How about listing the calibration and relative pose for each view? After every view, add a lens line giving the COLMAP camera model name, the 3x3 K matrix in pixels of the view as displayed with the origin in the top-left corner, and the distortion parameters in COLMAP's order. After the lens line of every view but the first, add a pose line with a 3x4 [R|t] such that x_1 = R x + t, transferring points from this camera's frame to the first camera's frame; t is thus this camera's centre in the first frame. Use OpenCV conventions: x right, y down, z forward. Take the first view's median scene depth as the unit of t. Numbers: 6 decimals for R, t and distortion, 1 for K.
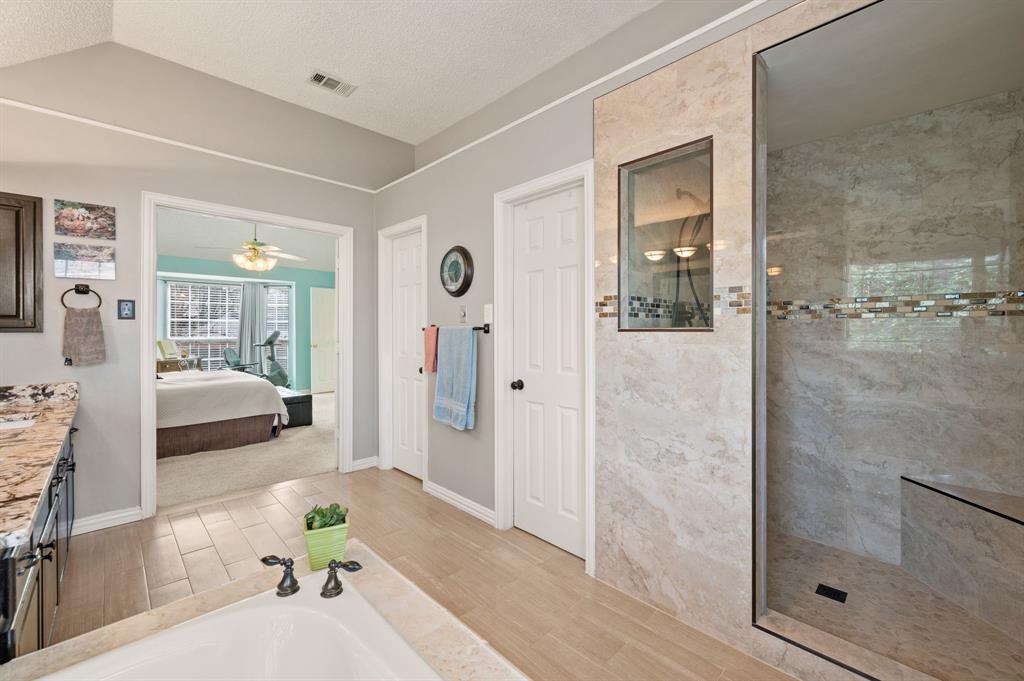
lens RADIAL K [[408.0, 0, 516.5], [0, 408.0, 329.3], [0, 0, 1]] dist [0.000218, -0.000042]
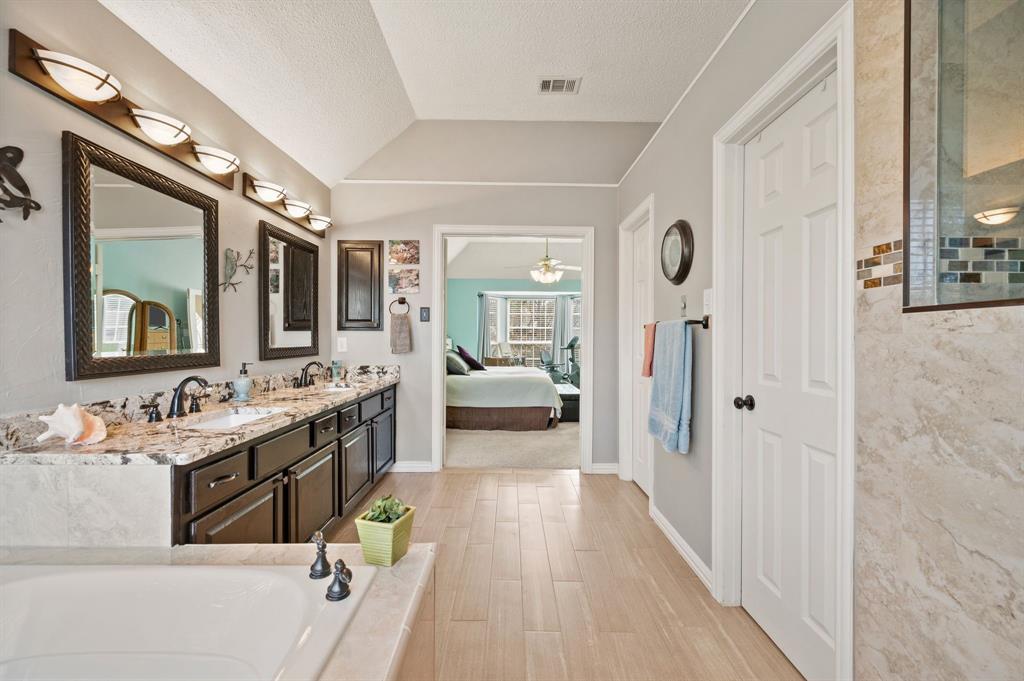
lens RADIAL K [[399.6, 0, 515.8], [0, 399.6, 337.8], [0, 0, 1]] dist [0.000248, 0.000189]
pose [[0.732180, 0.003111, -0.681104, 0.176030], [-0.002597, 0.999995, 0.001776, 0.027275], [0.681106, 0.000469, 0.732185, 0.243986]]
